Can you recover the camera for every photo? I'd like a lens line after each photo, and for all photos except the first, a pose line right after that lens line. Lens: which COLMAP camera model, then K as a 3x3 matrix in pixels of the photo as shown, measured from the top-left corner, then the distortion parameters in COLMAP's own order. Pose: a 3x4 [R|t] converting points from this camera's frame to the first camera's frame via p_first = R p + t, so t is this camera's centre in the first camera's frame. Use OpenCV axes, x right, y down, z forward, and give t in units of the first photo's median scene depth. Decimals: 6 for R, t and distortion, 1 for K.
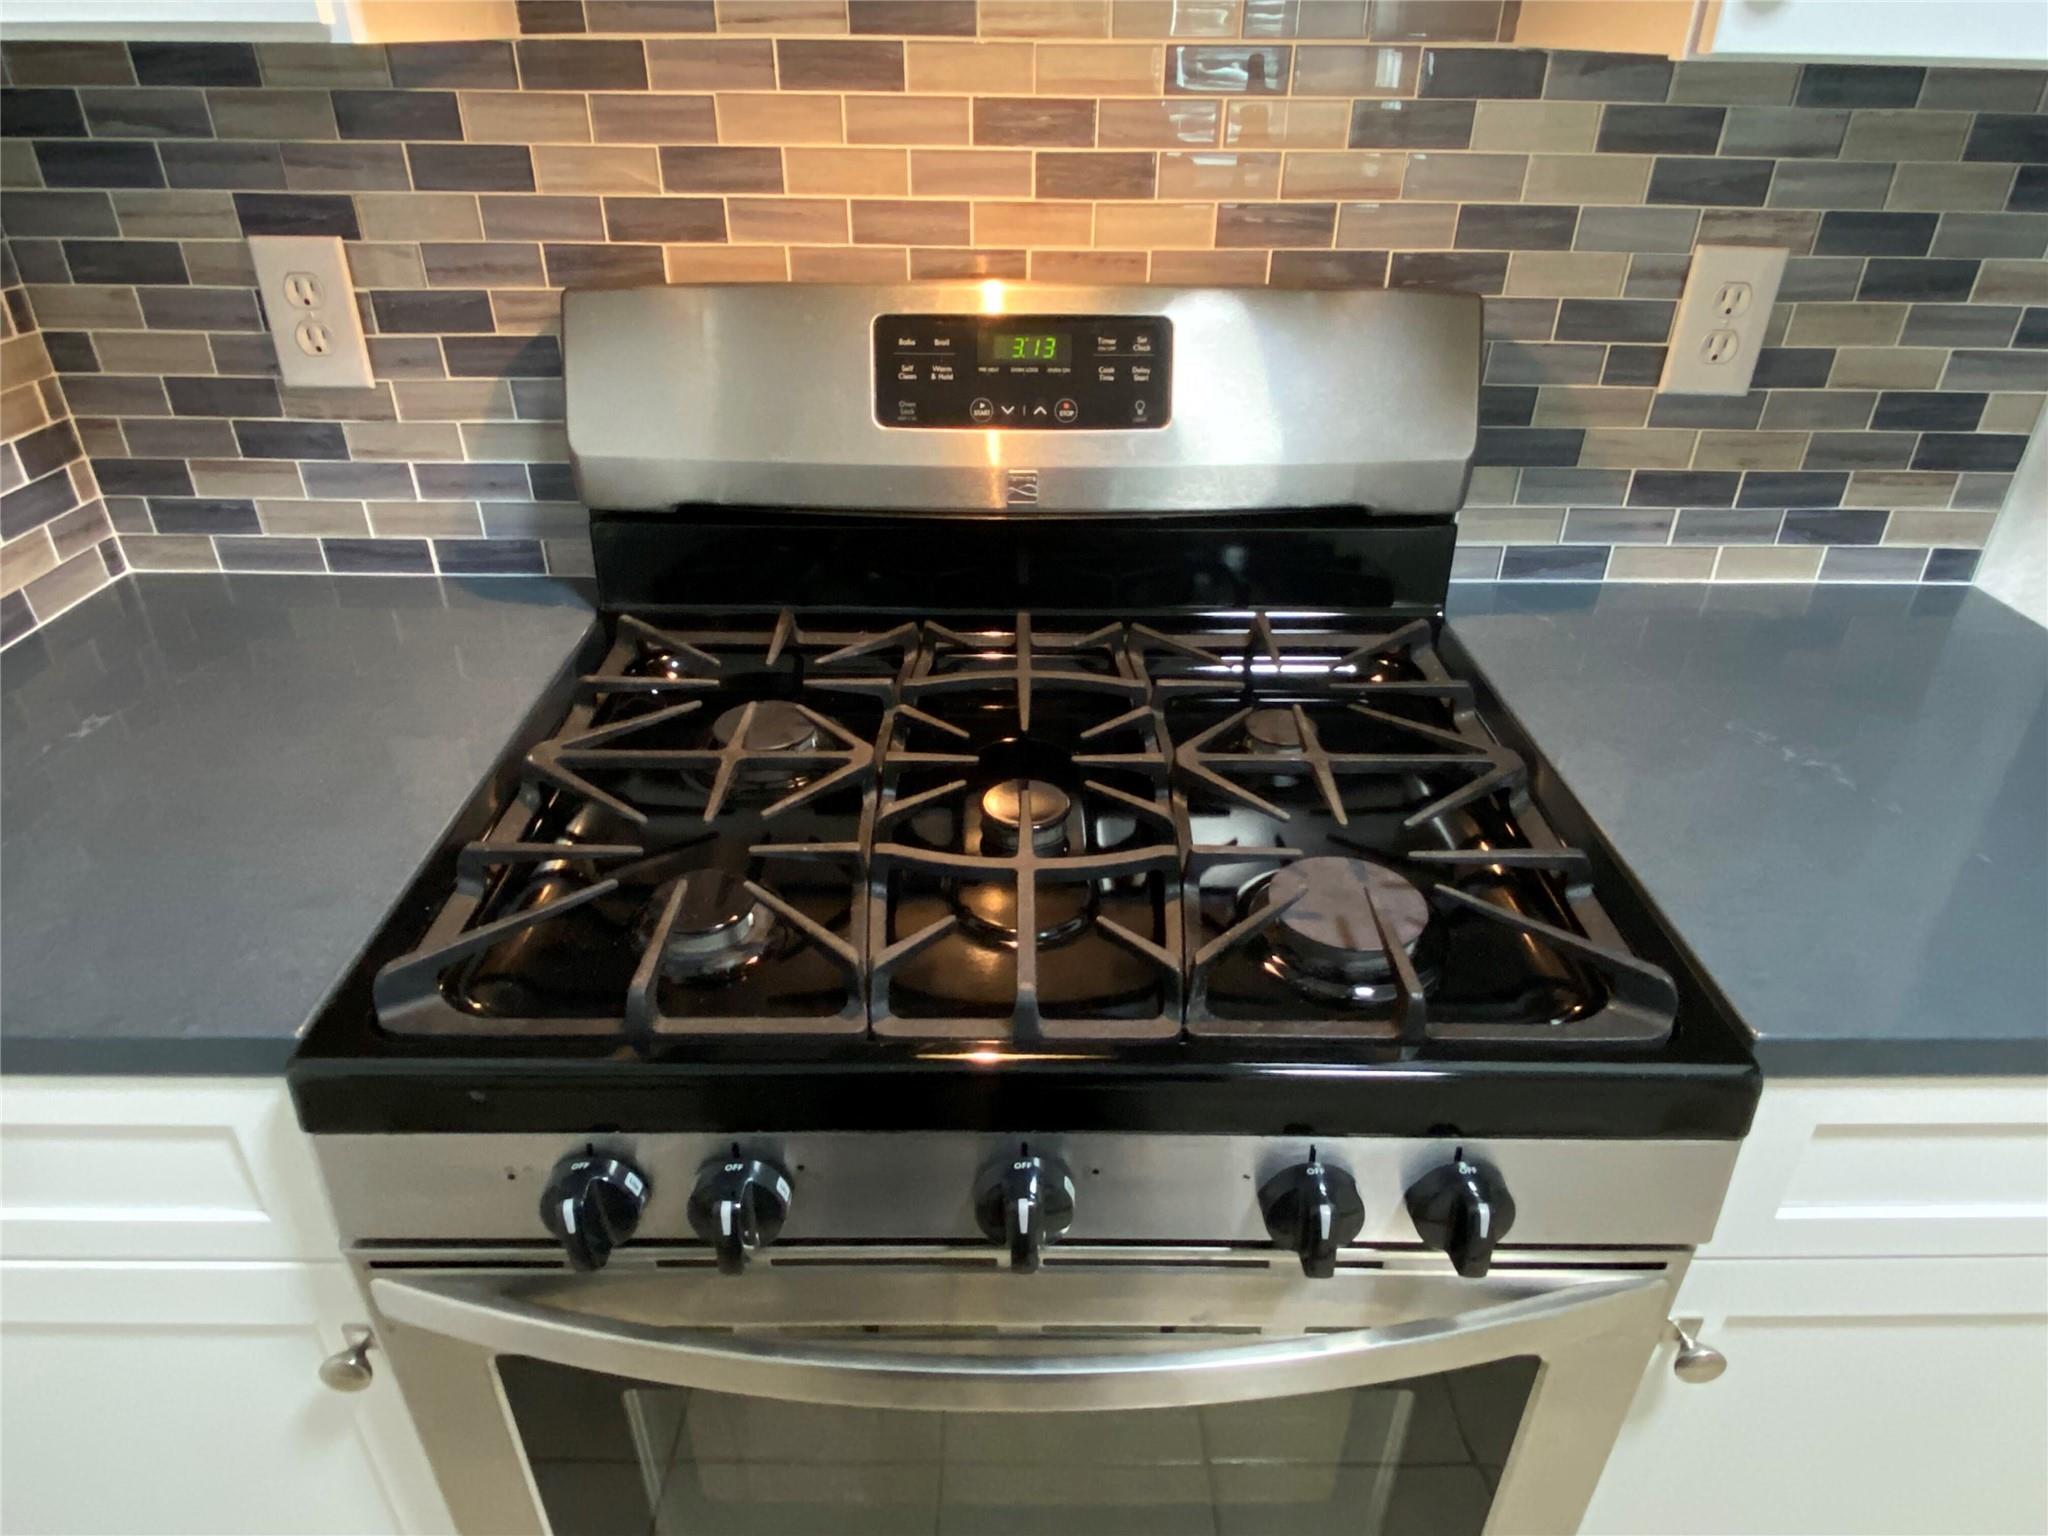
lens RADIAL K [[1194.4, 0, 1028.3], [0, 1194.4, 766.6], [0, 0, 1]] dist [-0.005126, -0.000652]
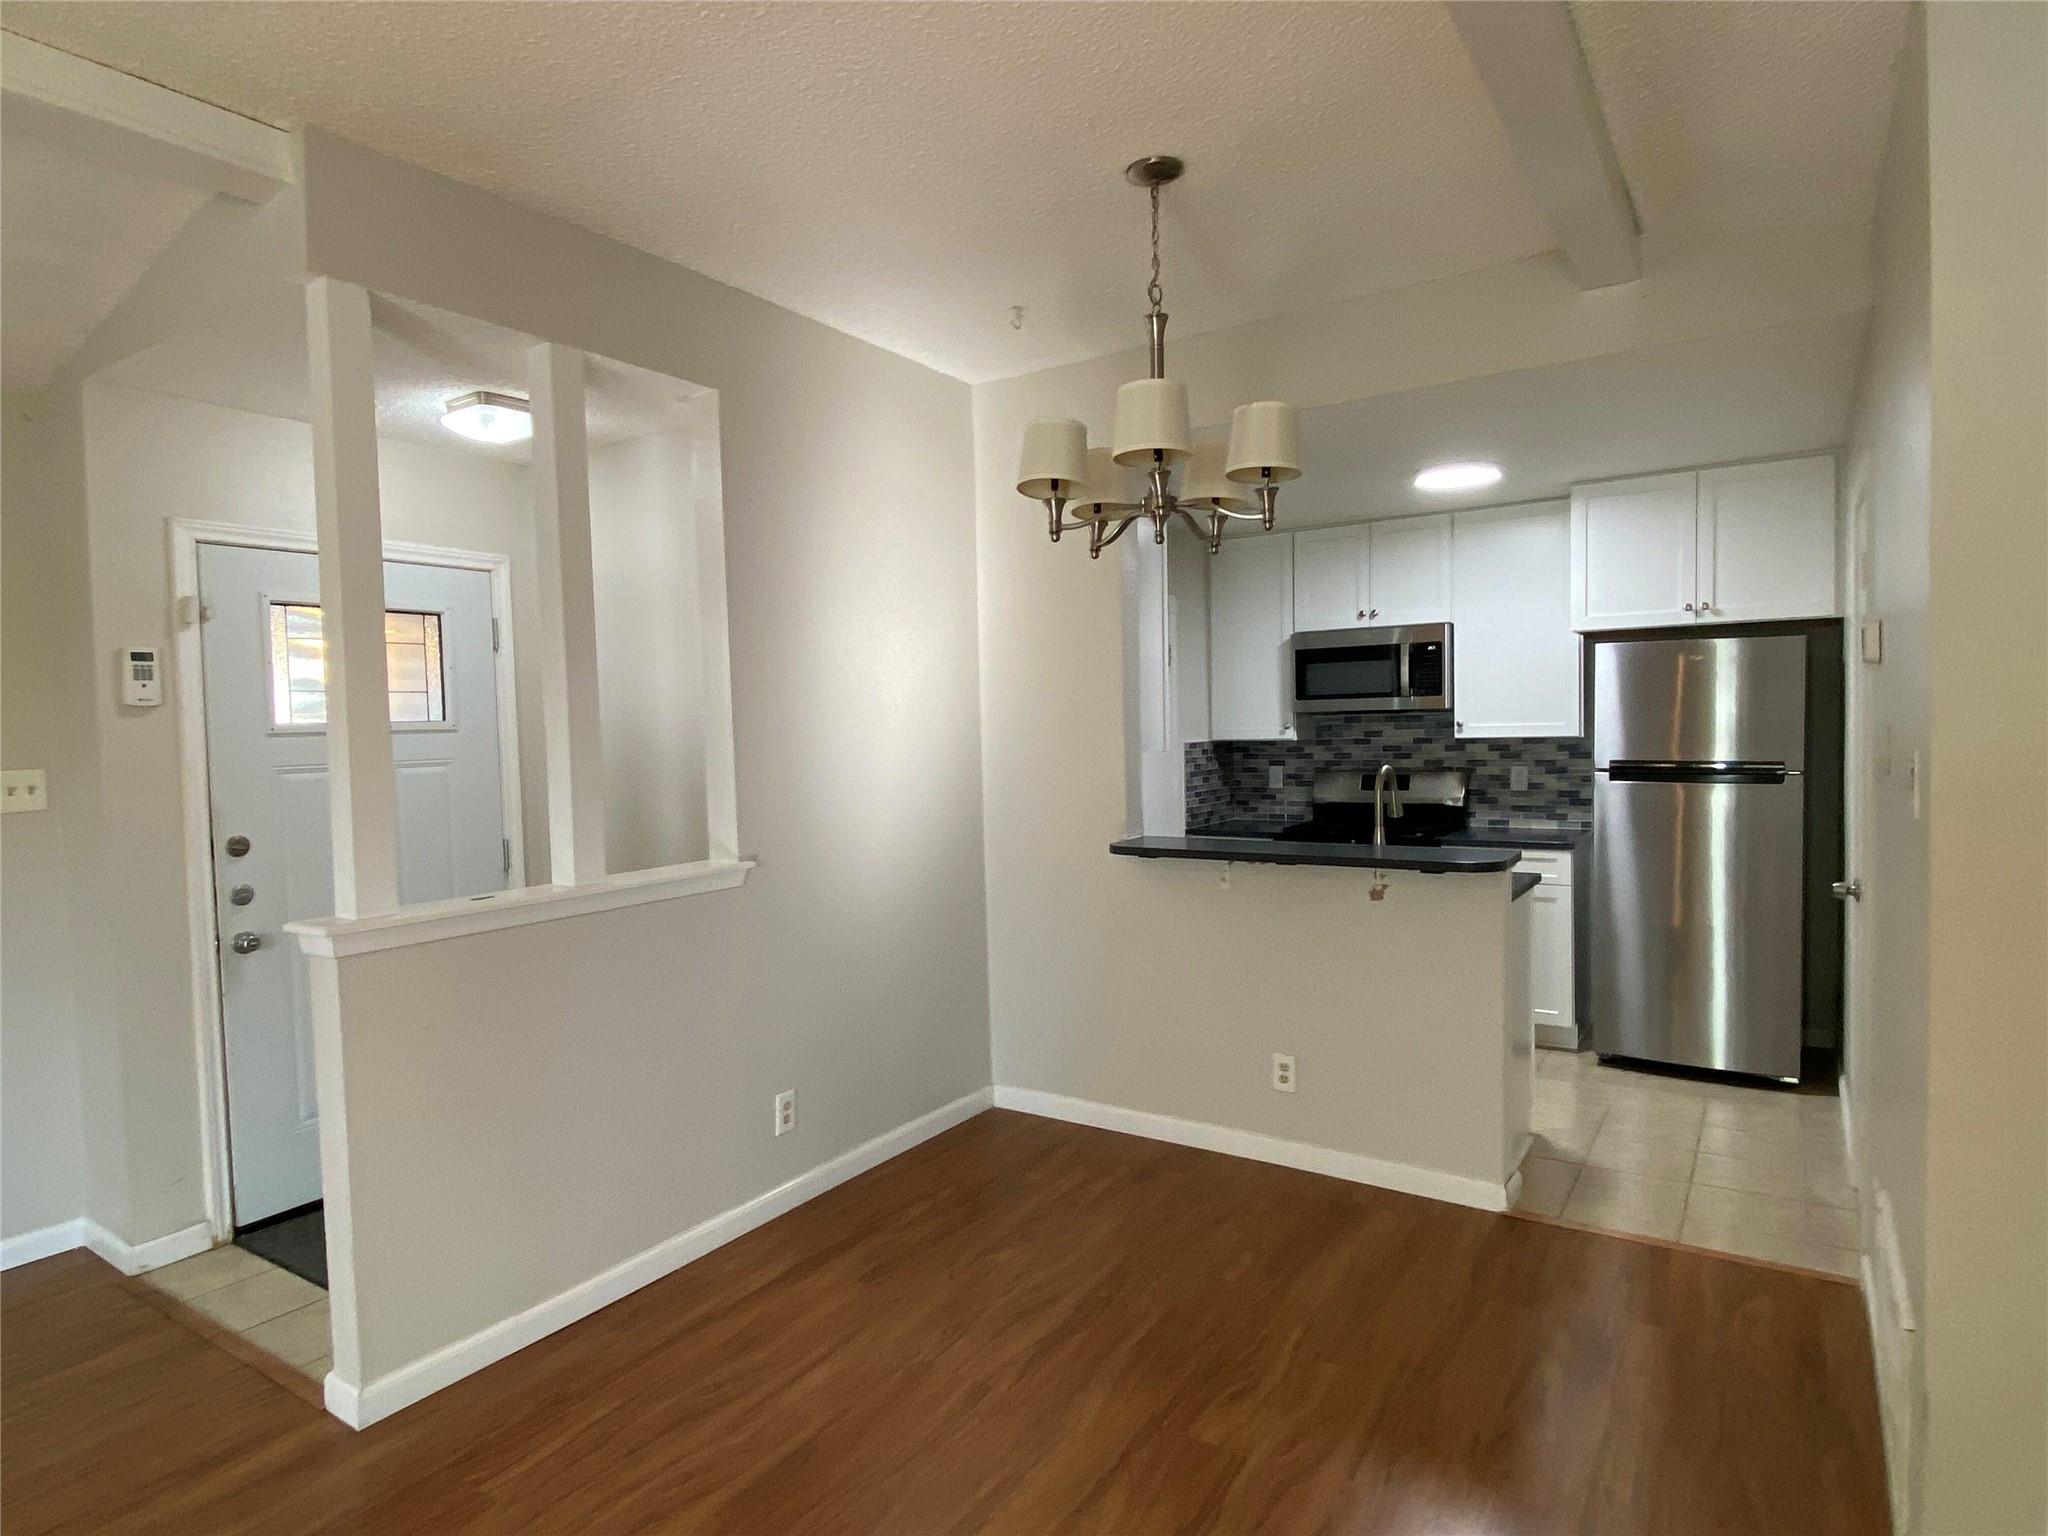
lens RADIAL K [[1142.3, 0, 1018.4], [0, 1142.3, 764.1], [0, 0, 1]] dist [0.025725, -0.000714]
pose [[0.828213, -0.008372, -0.560350, 1.636305], [-0.242777, 0.895832, -0.372216, 2.109917], [0.505096, 0.444315, 0.739907, -4.133094]]
